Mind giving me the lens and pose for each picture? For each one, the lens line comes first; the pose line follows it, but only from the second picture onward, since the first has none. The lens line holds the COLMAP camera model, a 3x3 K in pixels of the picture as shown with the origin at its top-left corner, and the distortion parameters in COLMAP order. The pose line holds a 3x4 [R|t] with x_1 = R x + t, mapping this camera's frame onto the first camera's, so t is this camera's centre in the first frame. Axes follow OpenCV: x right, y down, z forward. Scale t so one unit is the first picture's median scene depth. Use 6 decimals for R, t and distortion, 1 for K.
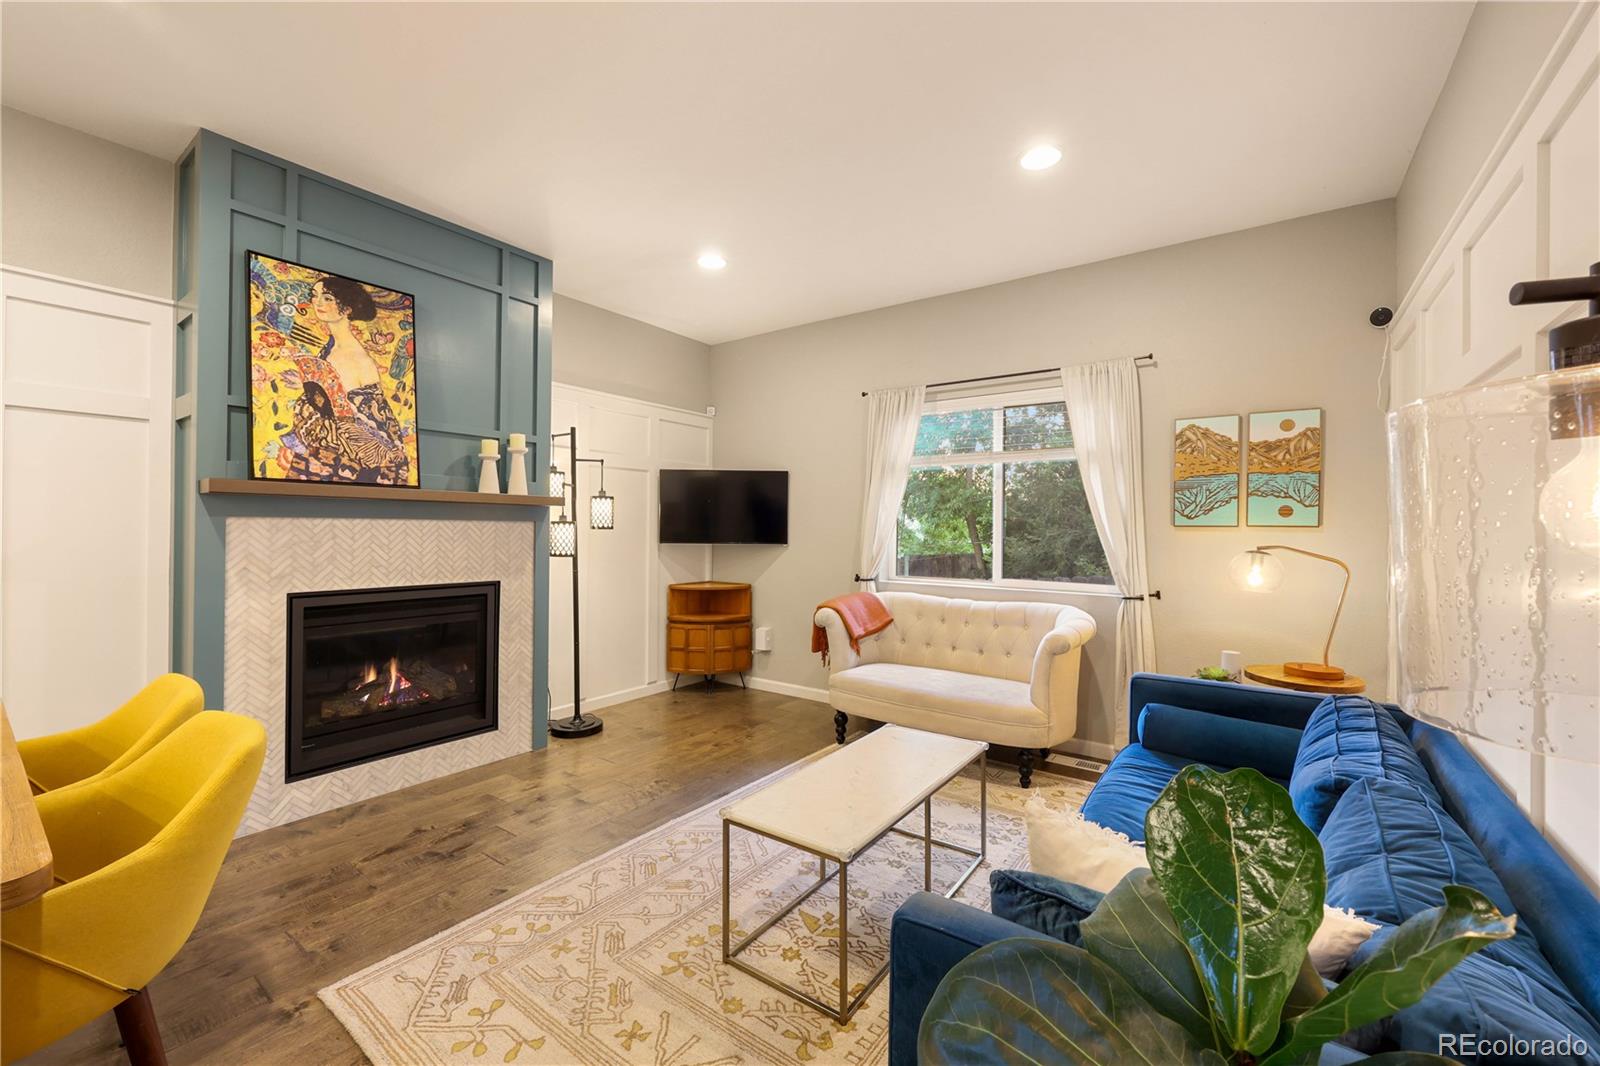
lens RADIAL K [[641.4, 0, 801.8], [0, 641.4, 528.3], [0, 0, 1]] dist [0.000114, 0.000076]
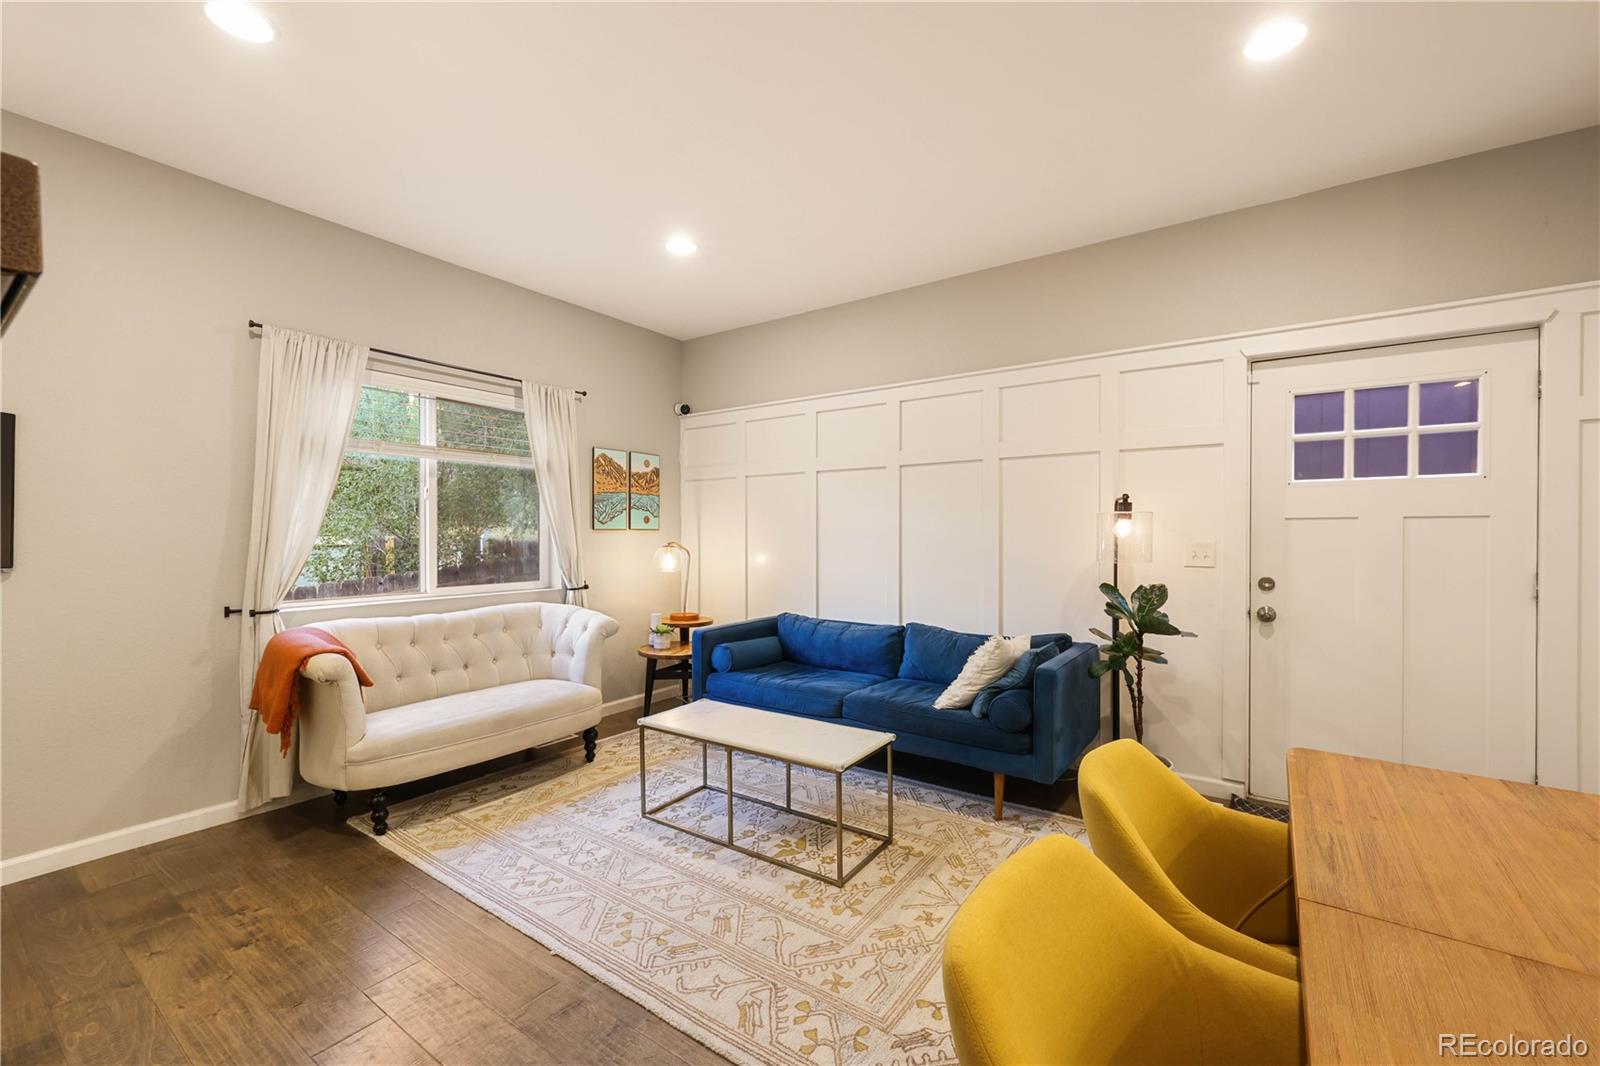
lens RADIAL K [[641.4, 0, 807.0], [0, 641.4, 540.5], [0, 0, 1]] dist [0.000114, 0.000076]
pose [[-0.017292, -0.020590, 0.999638, -0.745573], [0.001188, 0.999787, 0.020614, -0.007568], [-0.999850, 0.001544, -0.017264, 0.606642]]
